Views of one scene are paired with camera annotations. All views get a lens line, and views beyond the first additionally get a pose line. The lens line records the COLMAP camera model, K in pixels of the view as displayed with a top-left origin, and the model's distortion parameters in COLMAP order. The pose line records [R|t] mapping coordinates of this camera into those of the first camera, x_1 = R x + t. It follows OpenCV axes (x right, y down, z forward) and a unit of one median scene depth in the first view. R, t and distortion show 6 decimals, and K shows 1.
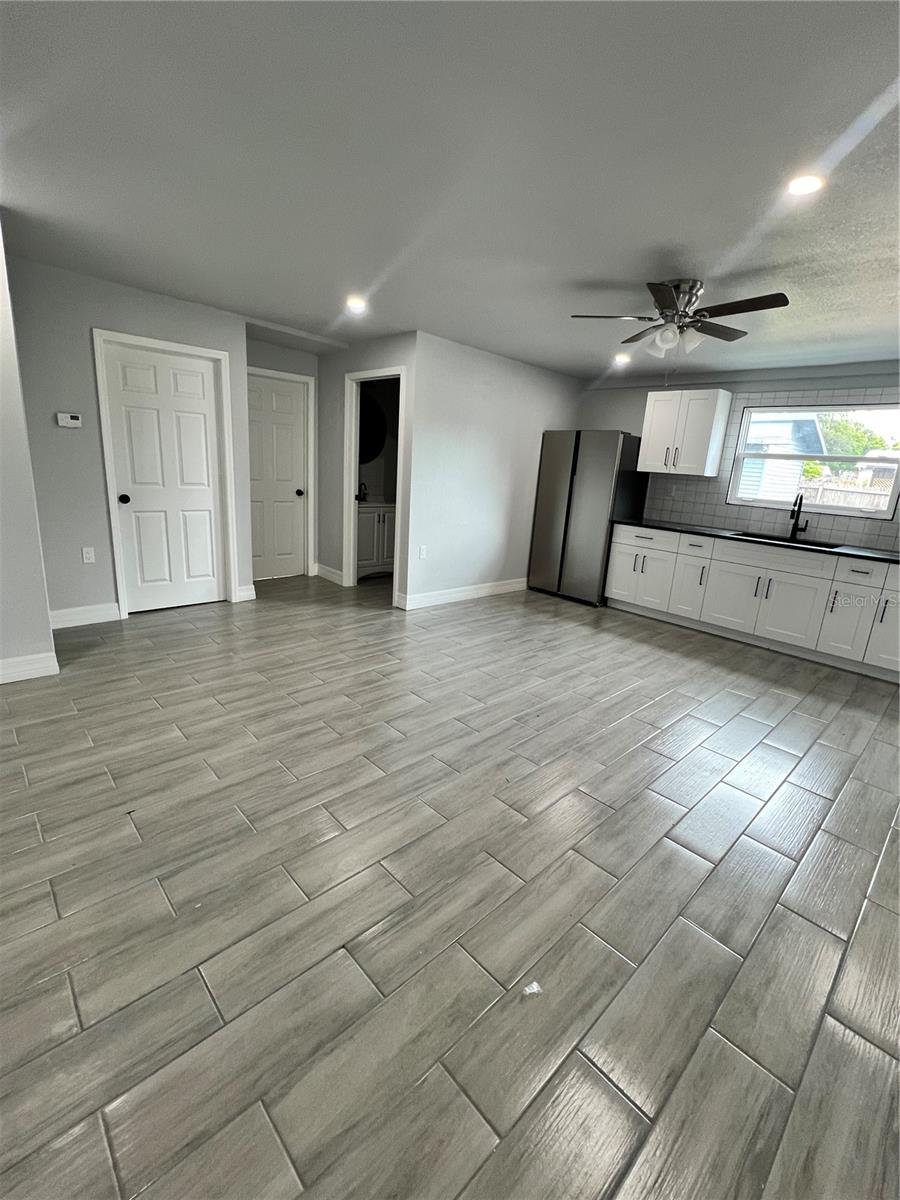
lens RADIAL K [[522.4, 0, 455.0], [0, 522.4, 596.7], [0, 0, 1]] dist [-0.002404, 0.000249]
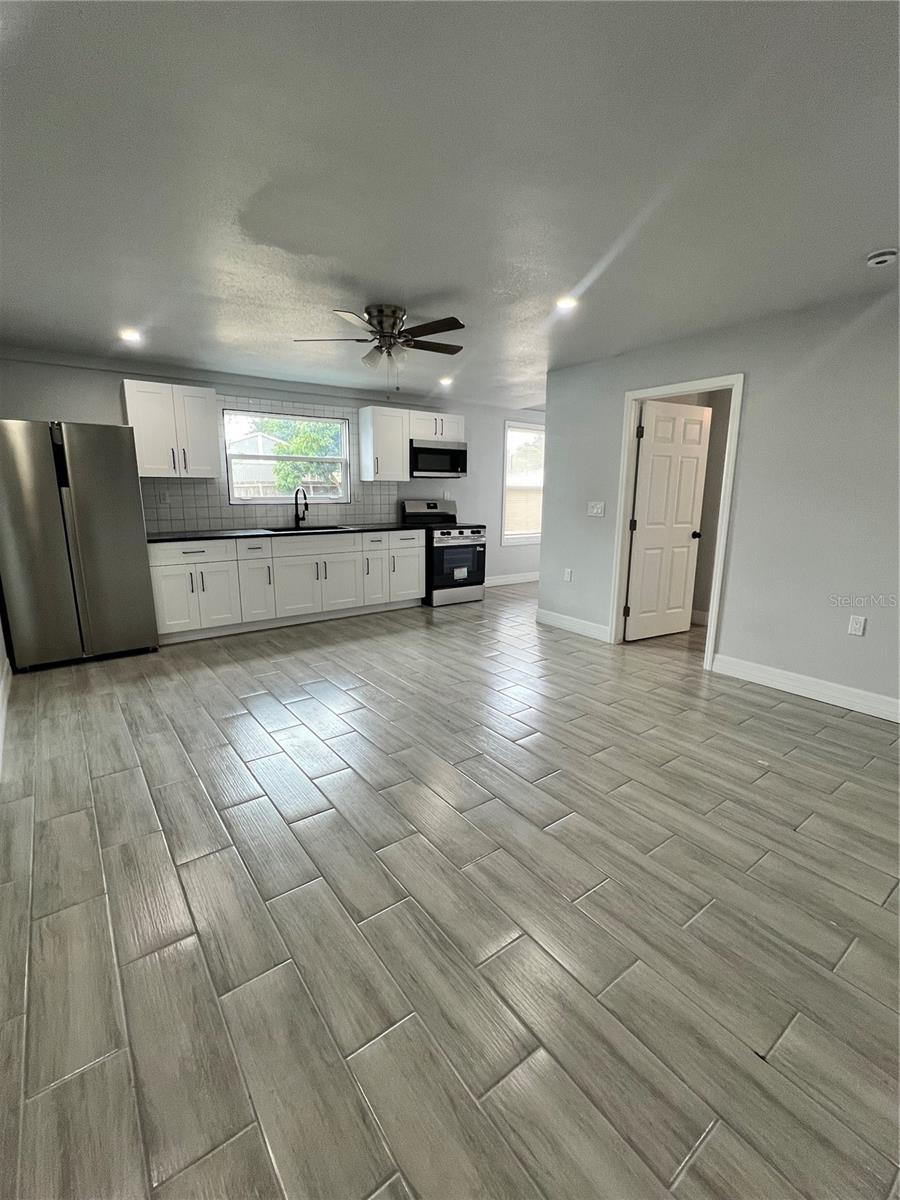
lens RADIAL K [[528.7, 0, 449.6], [0, 528.7, 598.6], [0, 0, 1]] dist [-0.002701, -0.000542]
pose [[0.122406, -0.267309, 0.955805, -0.648299], [0.252144, 0.939825, 0.230549, -0.197264], [-0.959917, 0.212780, 0.182441, 0.649342]]
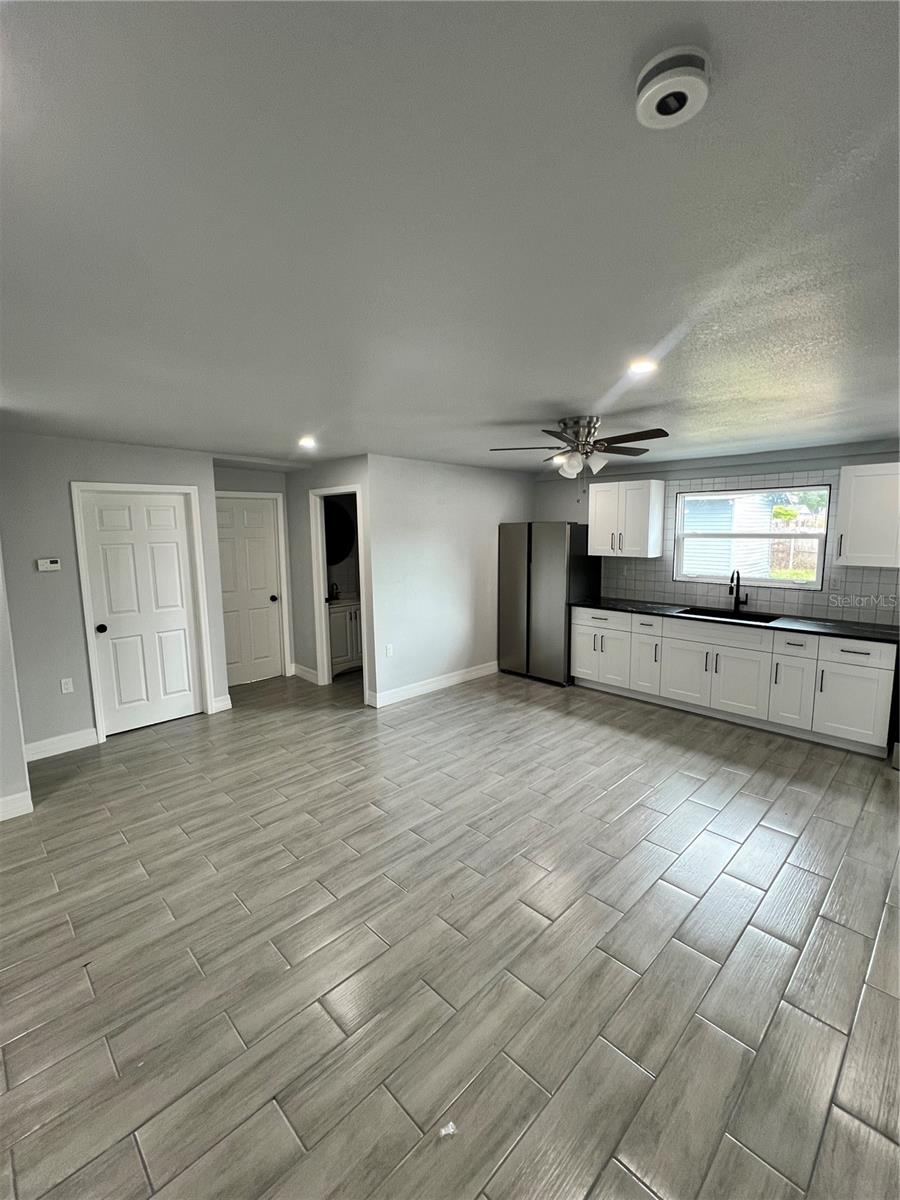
lens RADIAL K [[522.4, 0, 455.0], [0, 522.4, 596.7], [0, 0, 1]] dist [-0.002404, 0.000249]
pose [[0.996944, -0.077917, 0.005685, 0.098838], [0.078046, 0.990052, -0.117074, -0.081355], [0.003493, 0.117159, 0.993107, -0.074595]]
